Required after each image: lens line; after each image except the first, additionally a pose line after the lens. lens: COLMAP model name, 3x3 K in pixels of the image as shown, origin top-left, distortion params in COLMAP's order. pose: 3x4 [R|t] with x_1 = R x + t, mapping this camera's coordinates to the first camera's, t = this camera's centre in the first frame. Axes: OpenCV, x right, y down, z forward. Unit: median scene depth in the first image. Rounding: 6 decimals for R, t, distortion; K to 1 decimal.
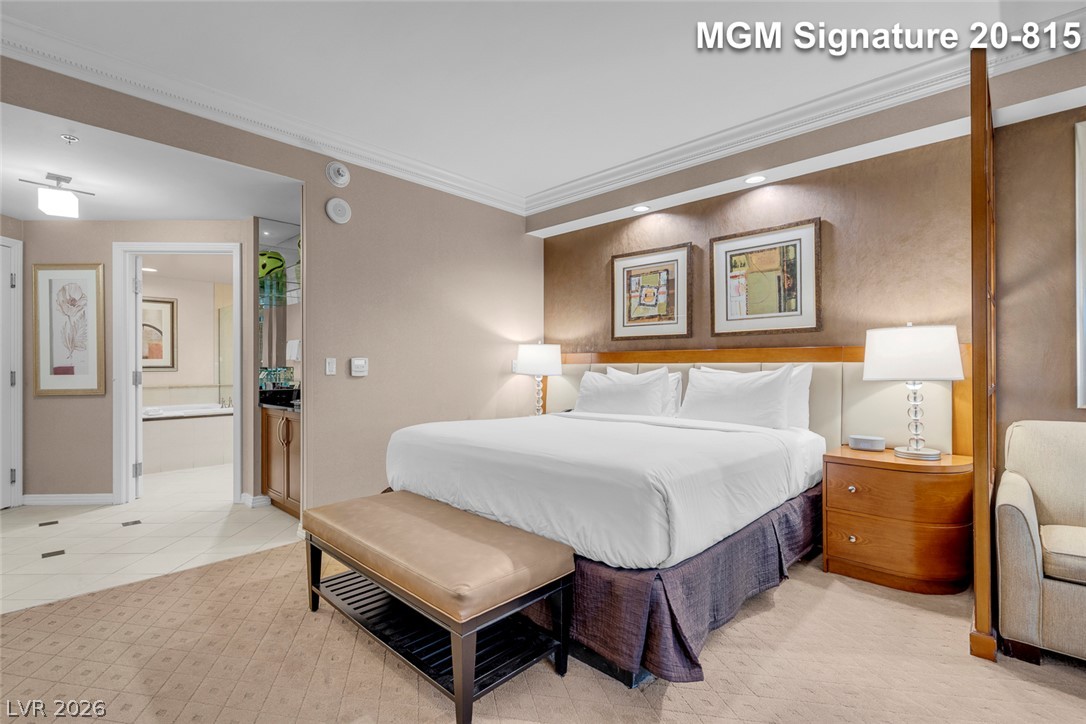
lens RADIAL K [[495.1, 0, 535.9], [0, 495.1, 365.0], [0, 0, 1]] dist [-0.002219, 0.000569]
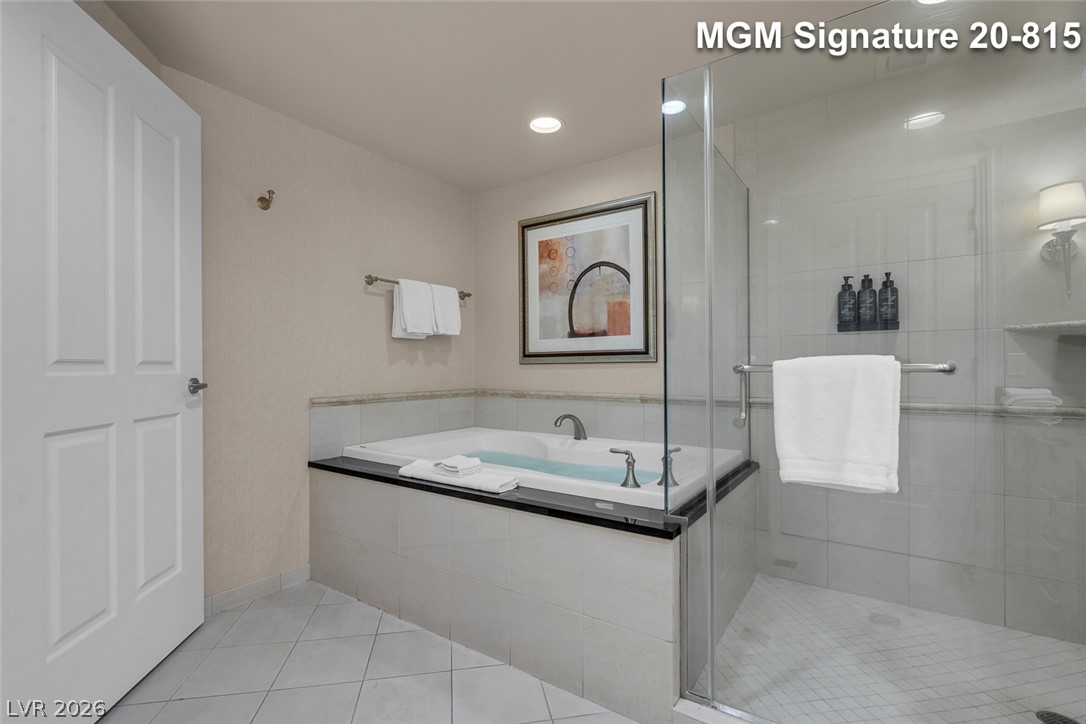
lens RADIAL K [[493.2, 0, 538.3], [0, 493.2, 365.9], [0, 0, 1]] dist [-0.001699, 0.000217]
pose [[0.157468, -0.000853, -0.987524, -0.526402], [0.005271, 0.999986, -0.000023, 0.023881], [0.987510, -0.005202, 0.157470, 1.348477]]
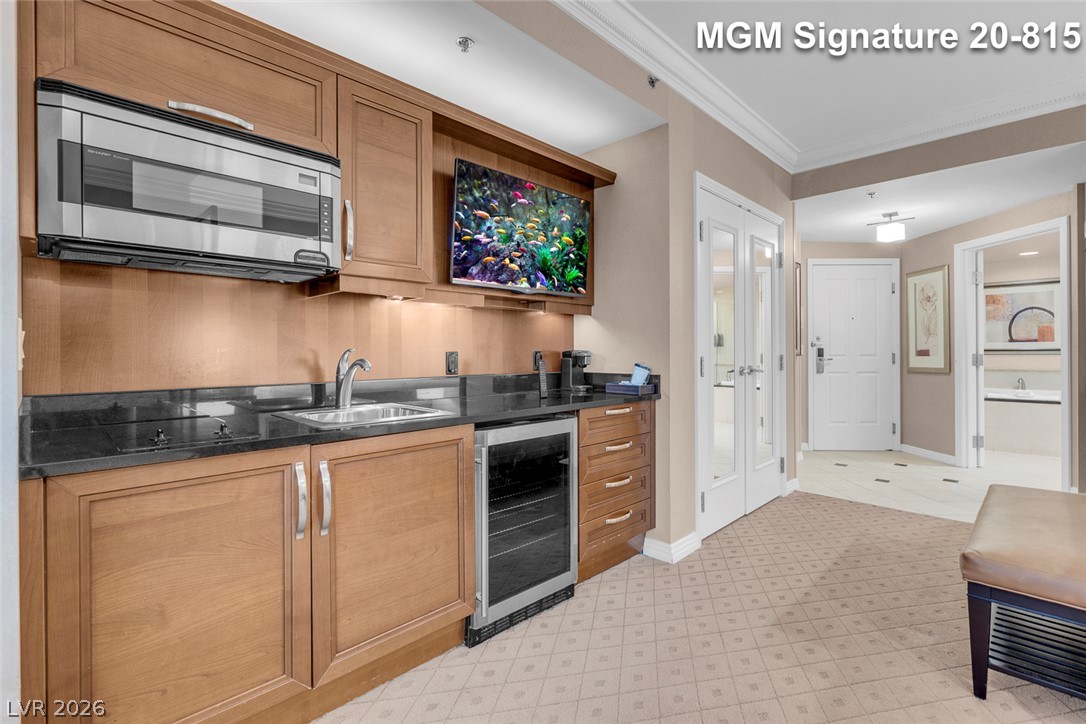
lens RADIAL K [[495.3, 0, 540.5], [0, 495.3, 352.2], [0, 0, 1]] dist [-0.000053, 0.000063]
pose [[-0.016662, 0.001891, -0.999859, 0.356609], [0.005669, 0.999982, 0.001797, 0.001446], [0.999845, -0.005639, -0.016672, 0.026999]]
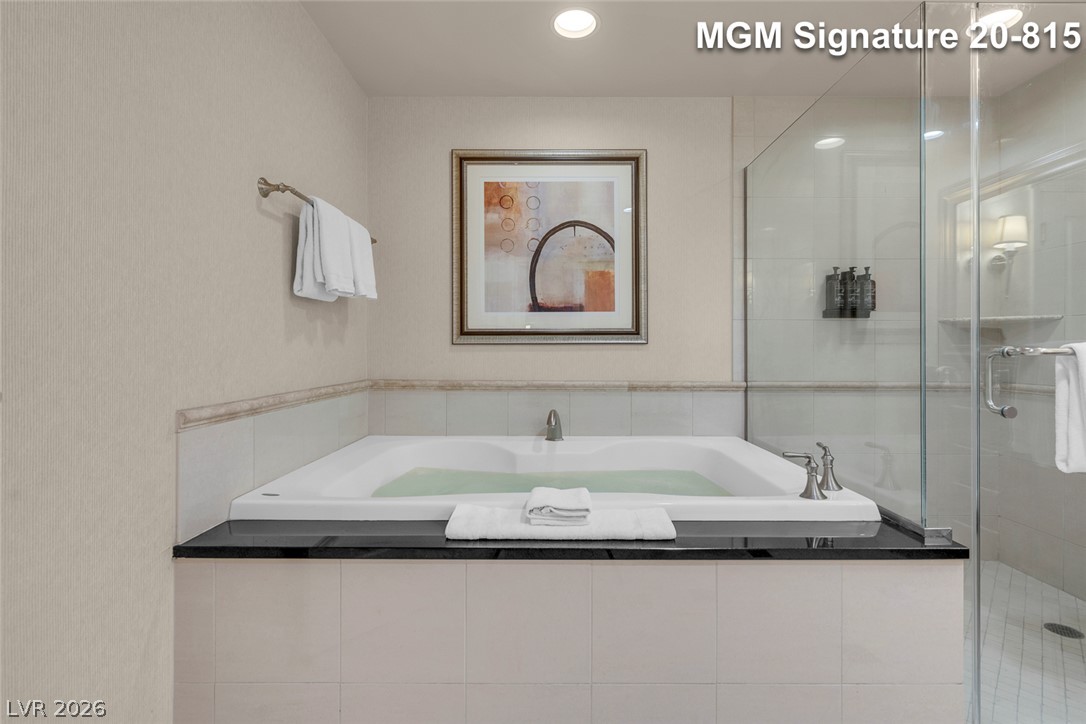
lens RADIAL K [[496.6, 0, 551.2], [0, 496.6, 347.6], [0, 0, 1]] dist [-0.001343, 0.000268]
pose [[0.693853, 0.000954, -0.720116, -0.819528], [-0.003050, 0.999994, -0.001614, 0.025220], [0.720111, 0.003316, 0.693851, 1.116437]]
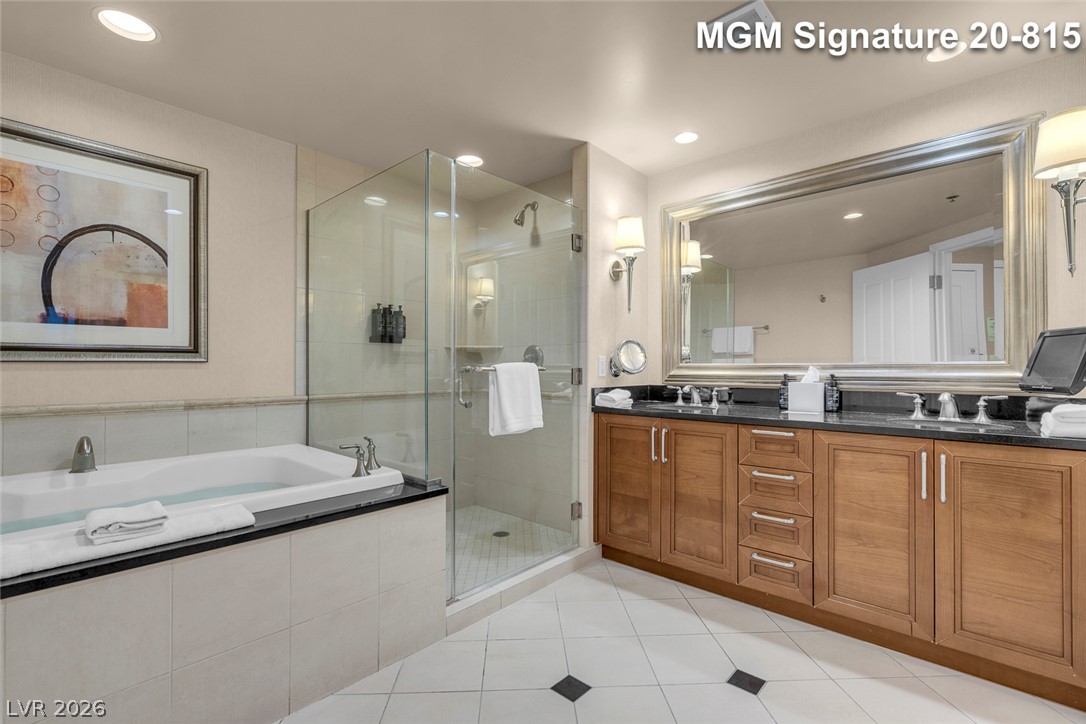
lens RADIAL K [[489.7, 0, 537.5], [0, 489.7, 362.9], [0, 0, 1]] dist [-0.000878, 0.000109]
pose [[0.999737, 0.003594, 0.022662, -0.782539], [-0.003456, 0.999975, -0.006130, 0.022565], [-0.022684, 0.006050, 0.999724, 1.011070]]
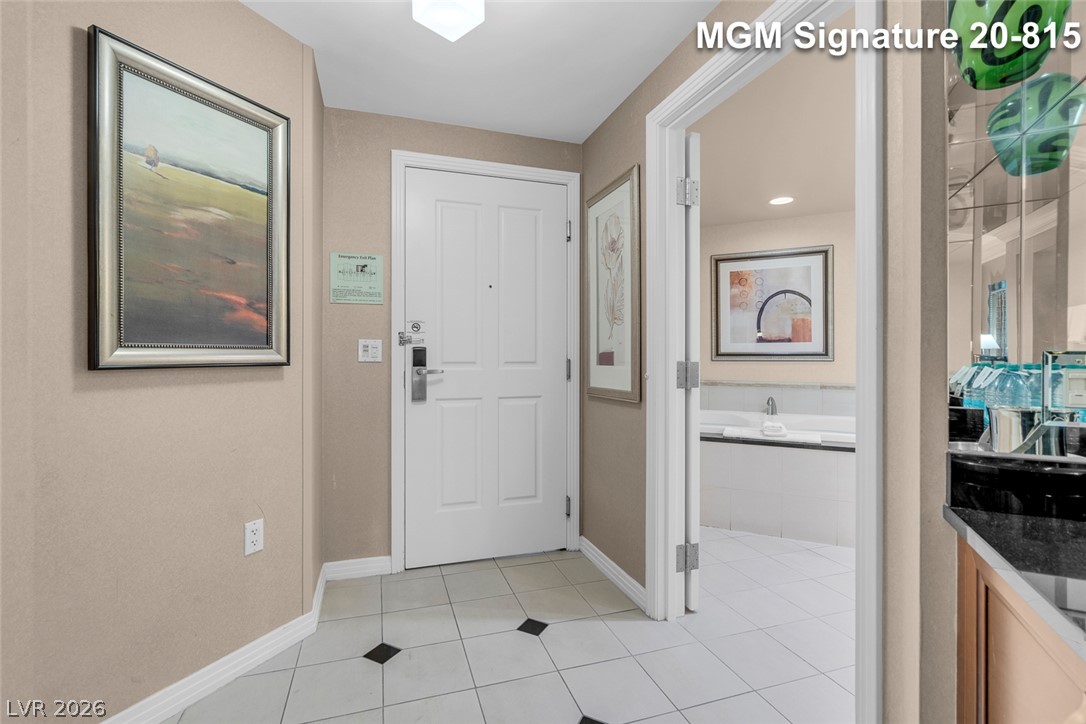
lens RADIAL K [[492.1, 0, 539.4], [0, 492.1, 355.1], [0, 0, 1]] dist [-0.002278, 0.000466]
pose [[0.297041, 0.003155, -0.954859, -0.397200], [-0.000882, 0.999995, 0.003030, 0.004992], [0.954864, -0.000058, 0.297043, 0.751457]]
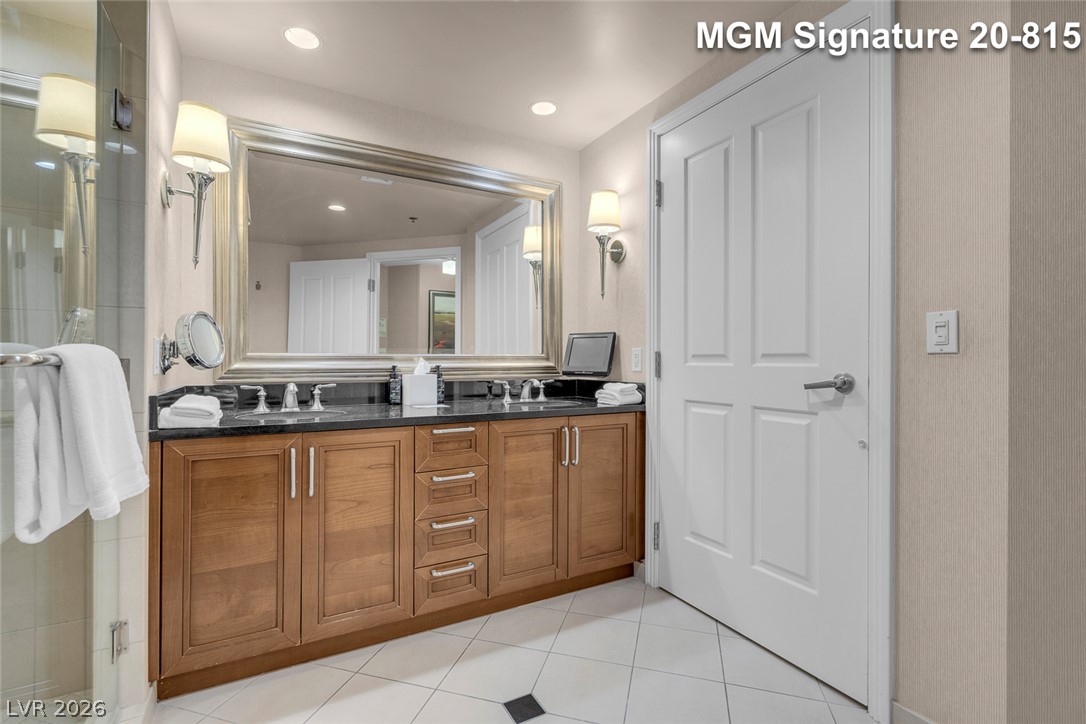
lens RADIAL K [[490.7, 0, 535.6], [0, 490.7, 360.1], [0, 0, 1]] dist [-0.003063, 0.001031]
pose [[0.302359, 0.004374, 0.953184, -0.948368], [-0.004970, 0.999983, -0.003013, 0.025833], [-0.953181, -0.003826, 0.302376, 1.302162]]
